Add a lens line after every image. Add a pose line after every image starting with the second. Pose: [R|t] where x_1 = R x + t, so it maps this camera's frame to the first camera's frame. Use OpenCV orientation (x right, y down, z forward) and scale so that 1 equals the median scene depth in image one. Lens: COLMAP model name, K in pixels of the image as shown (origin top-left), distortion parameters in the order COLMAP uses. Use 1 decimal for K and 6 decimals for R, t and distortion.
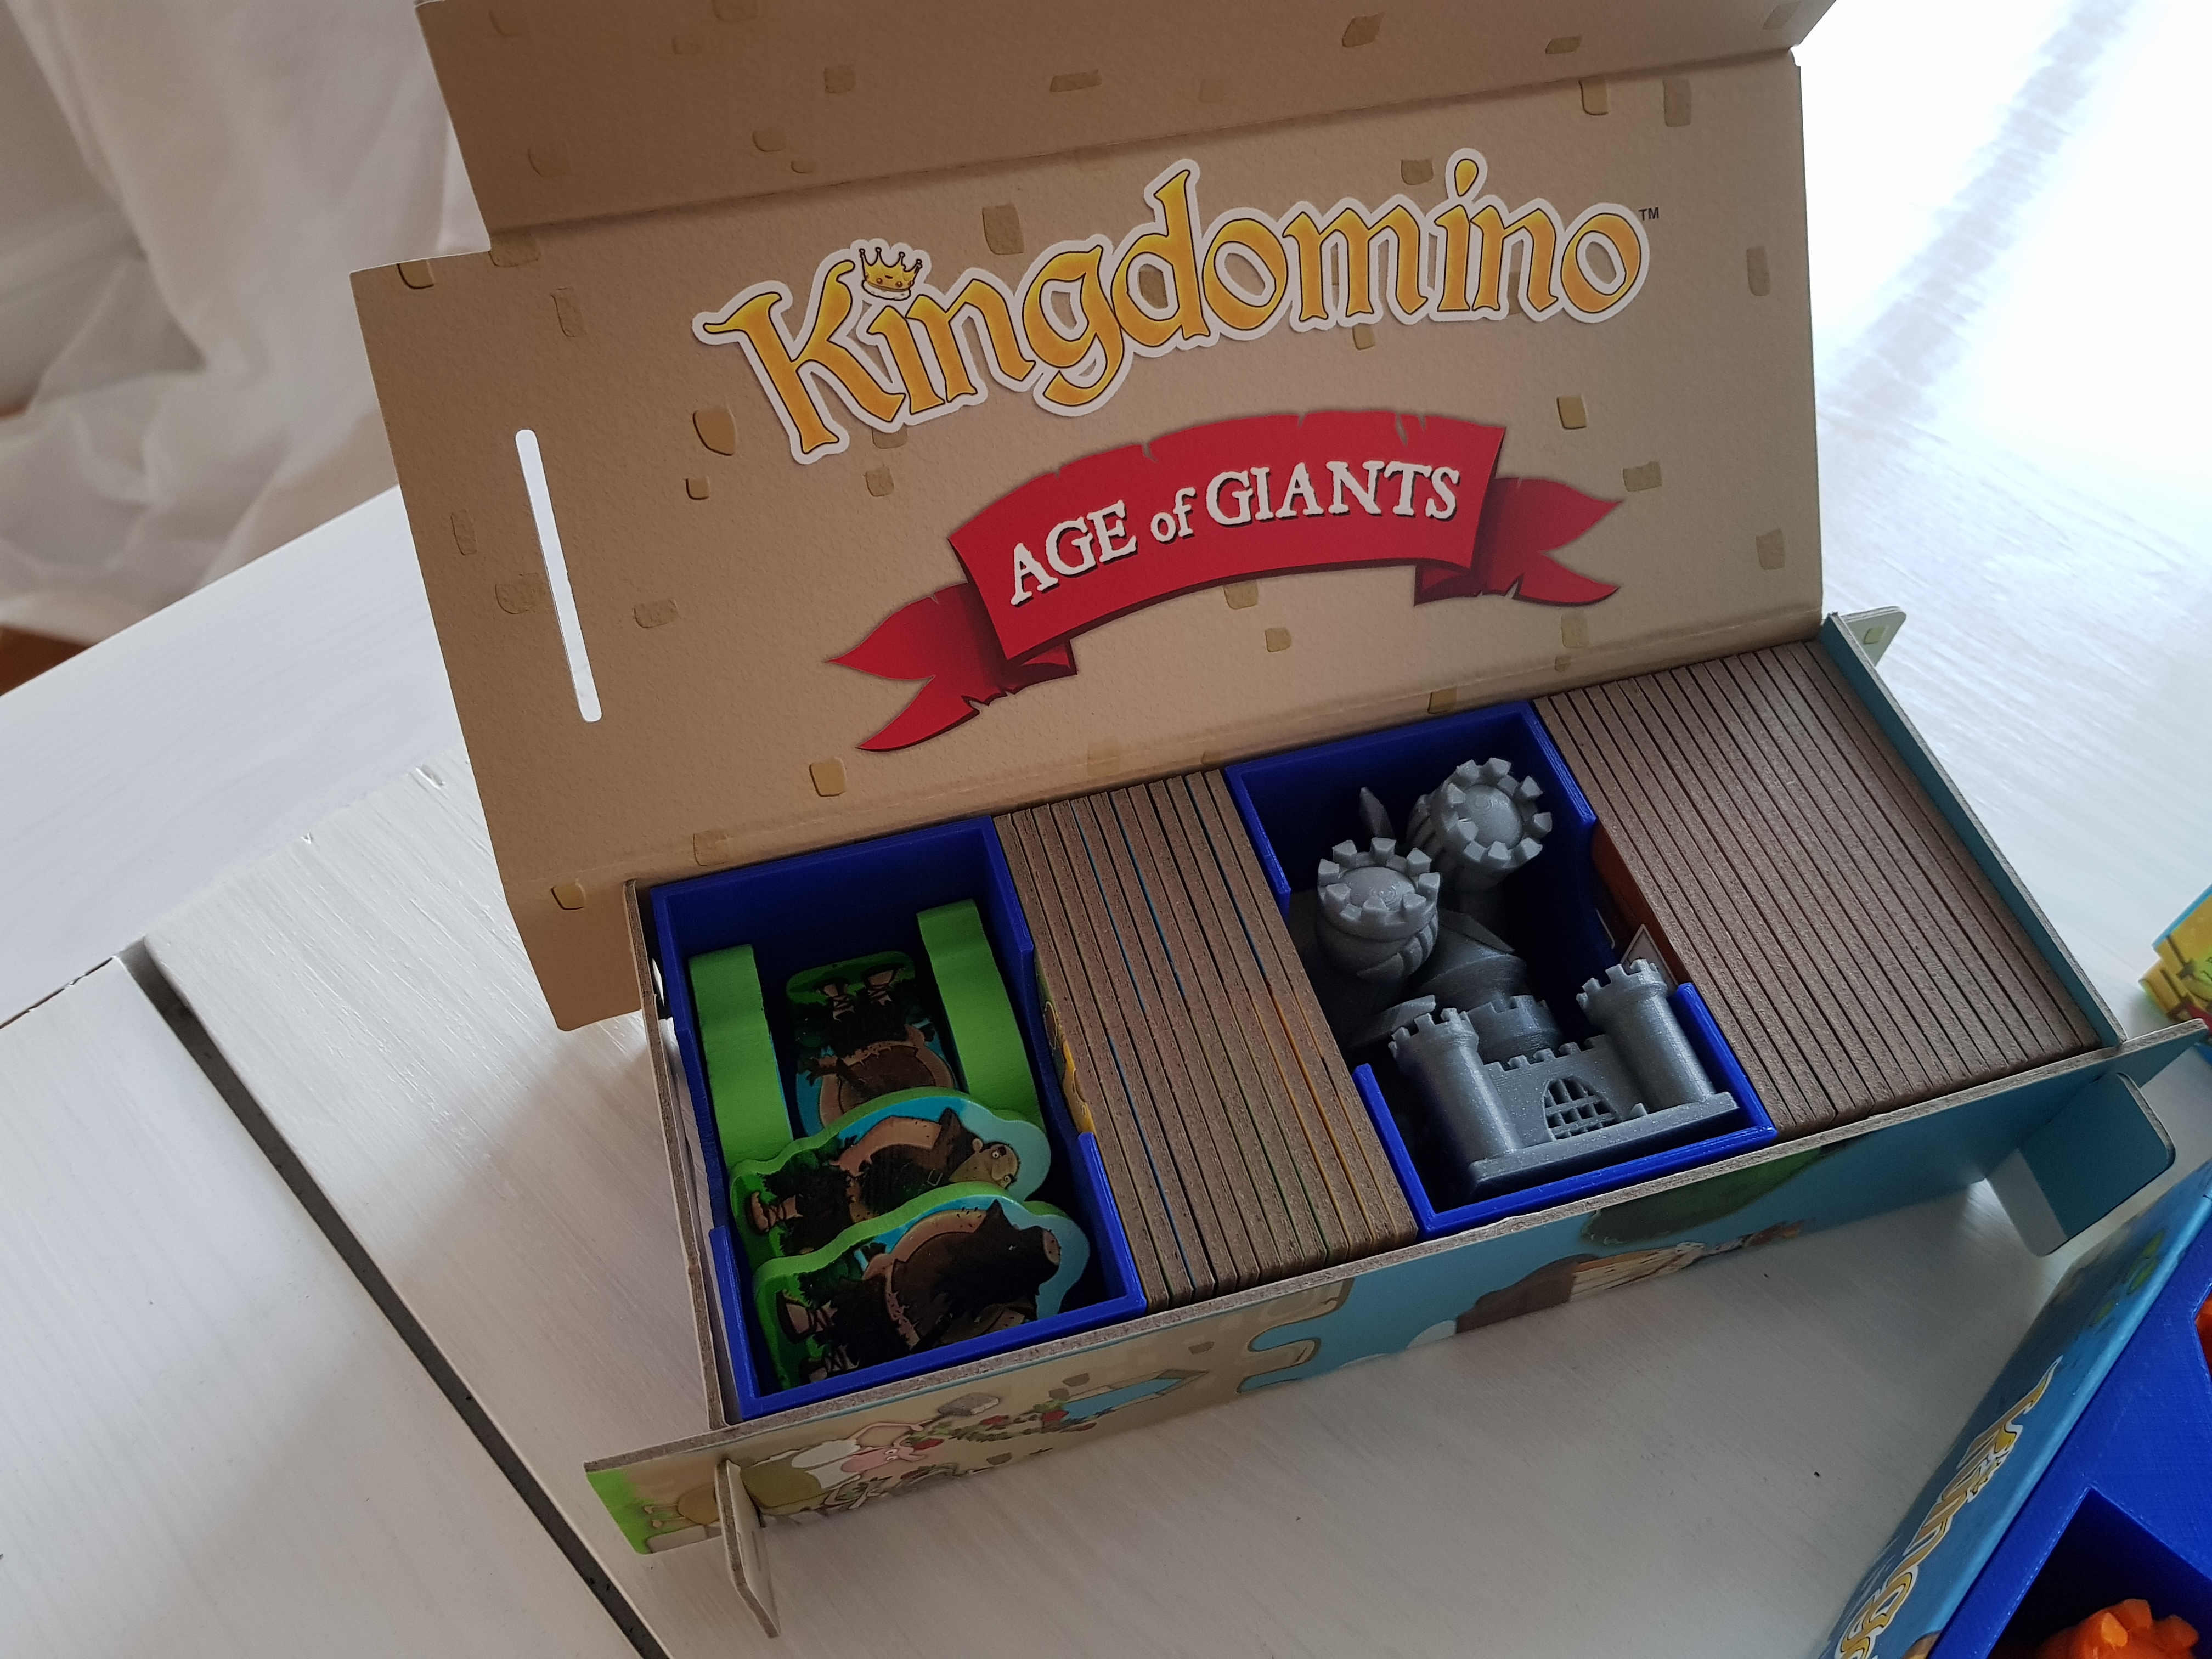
lens RADIAL K [[1713.2, 0, 1030.4], [0, 1713.2, 838.6], [0, 0, 1]] dist [0.072372, -0.138089]
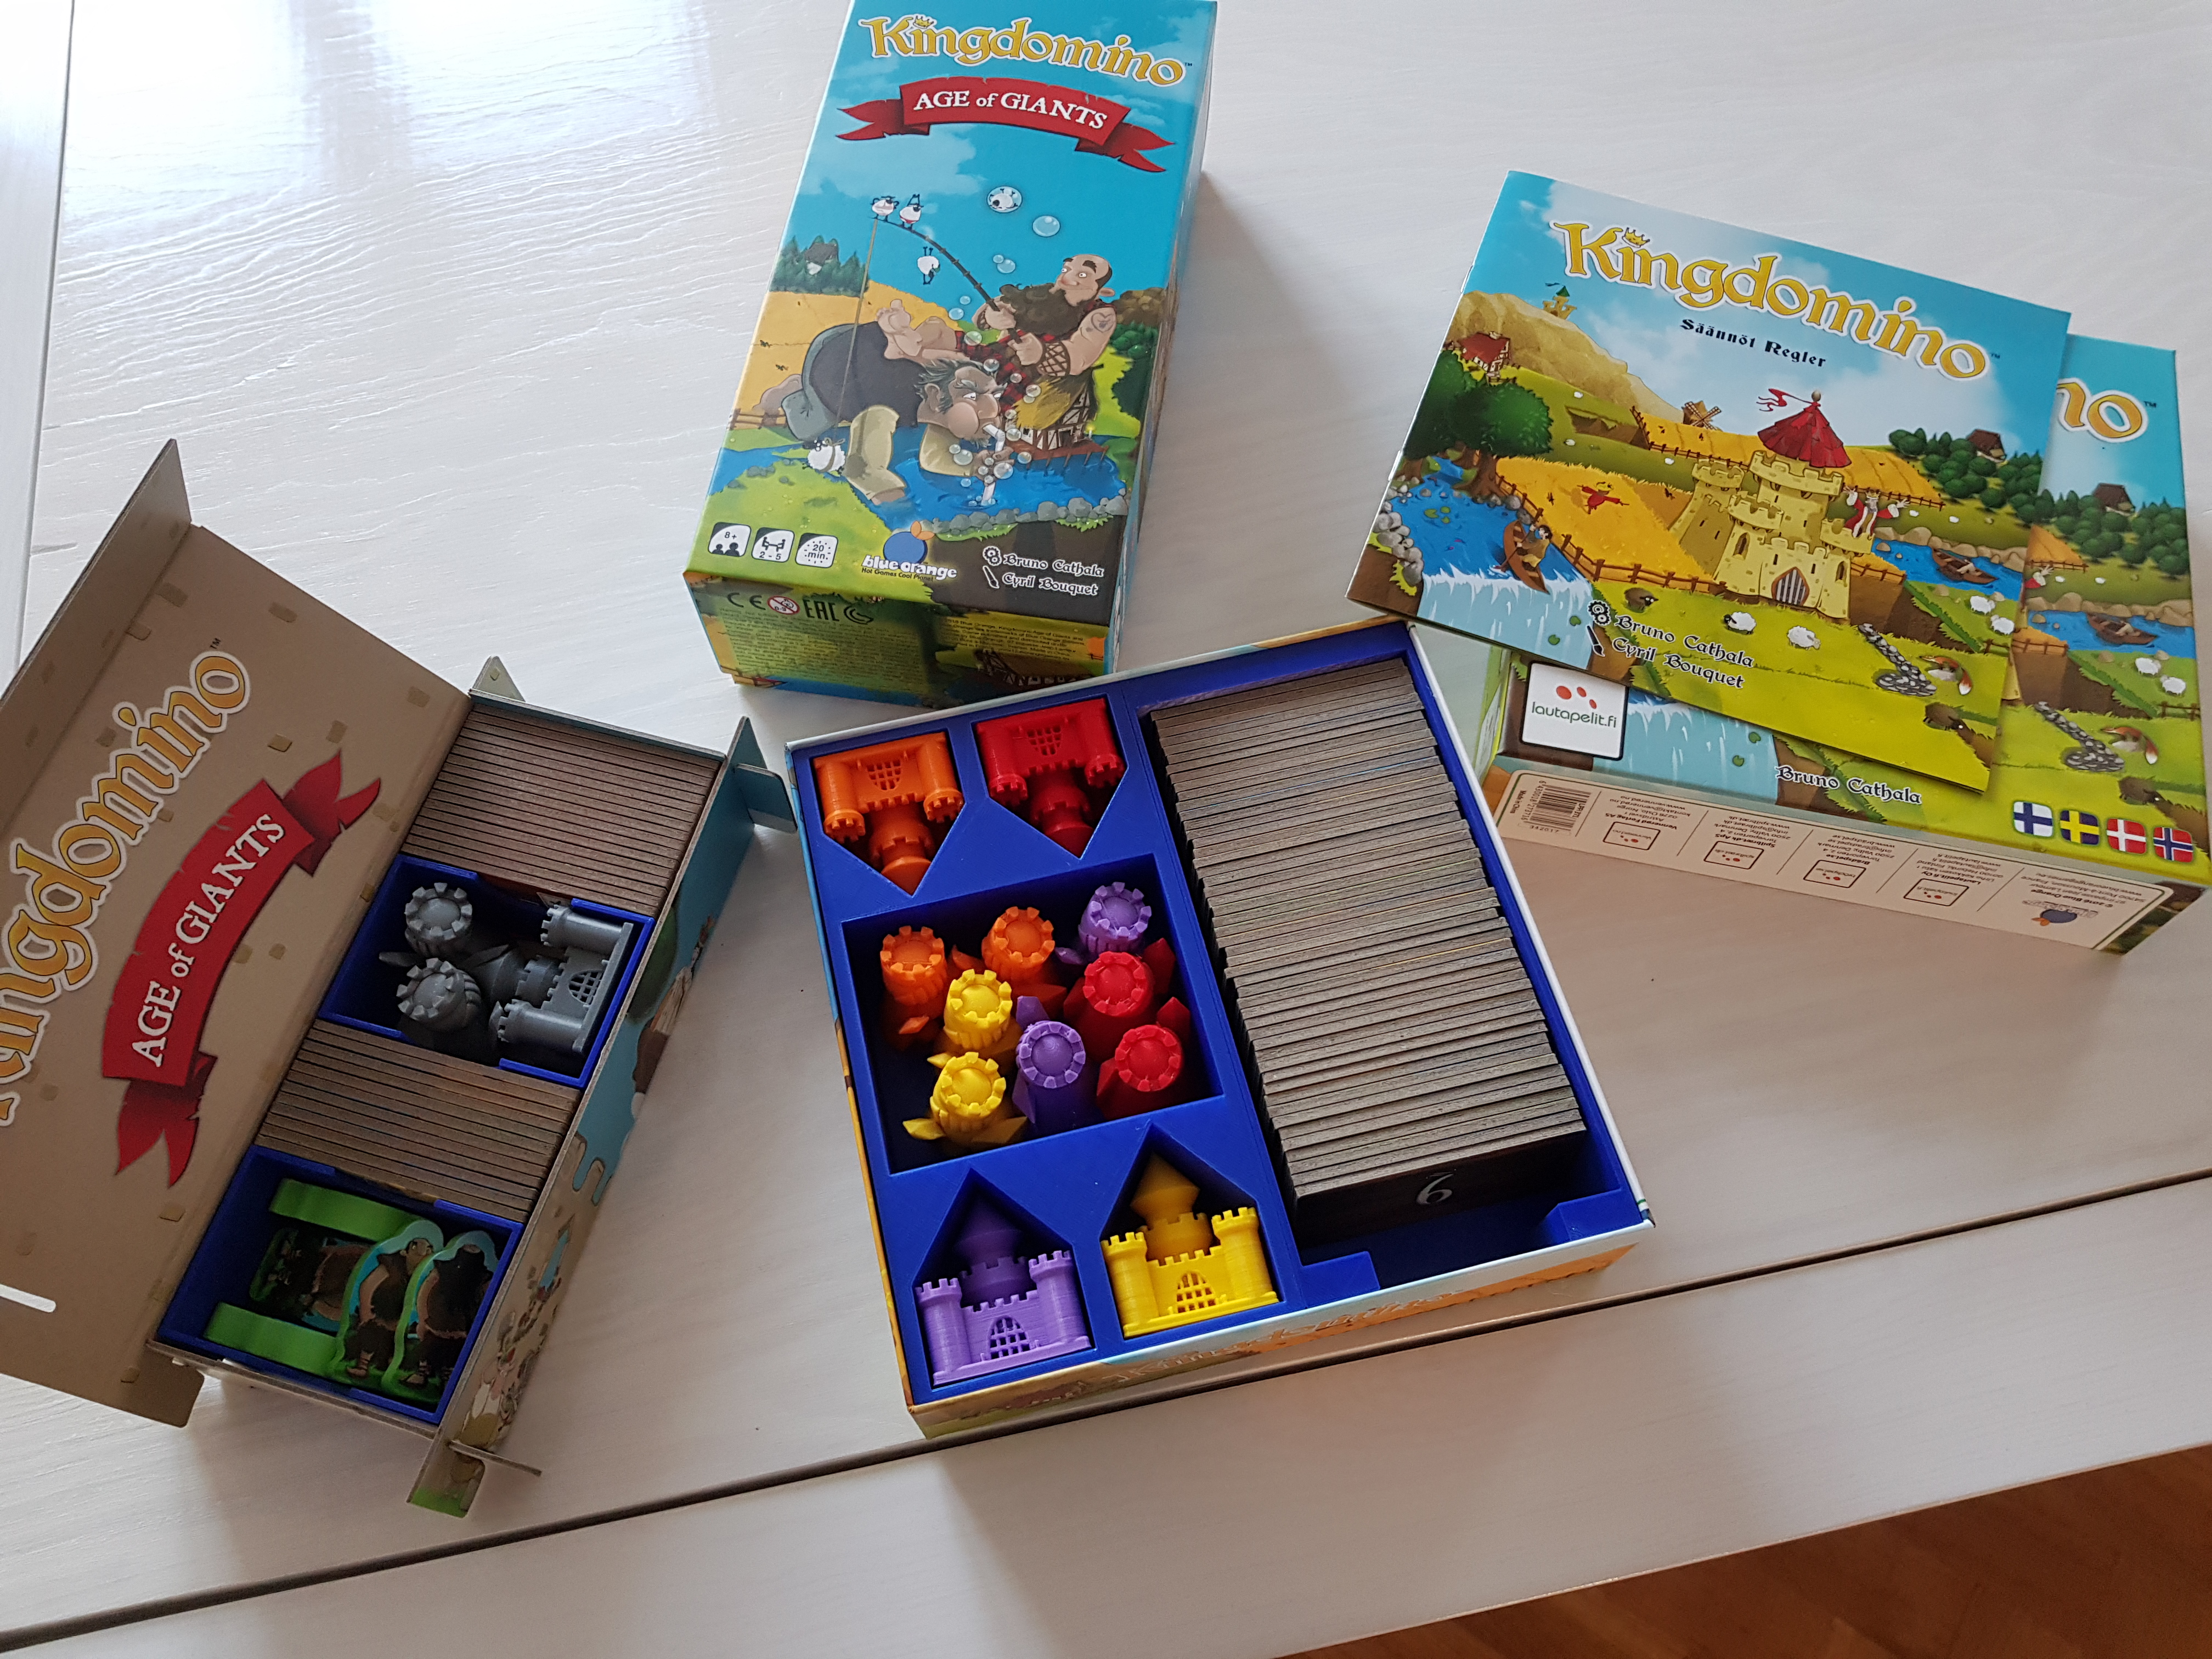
lens RADIAL K [[1766.7, 0, 1074.2], [0, 1766.7, 834.7], [0, 0, 1]] dist [0.062387, -0.095342]
pose [[0.524940, -0.776164, 0.349296, 0.027454], [0.715386, 0.624698, 0.313009, -0.186340], [-0.461151, 0.085570, 0.883186, -1.061889]]
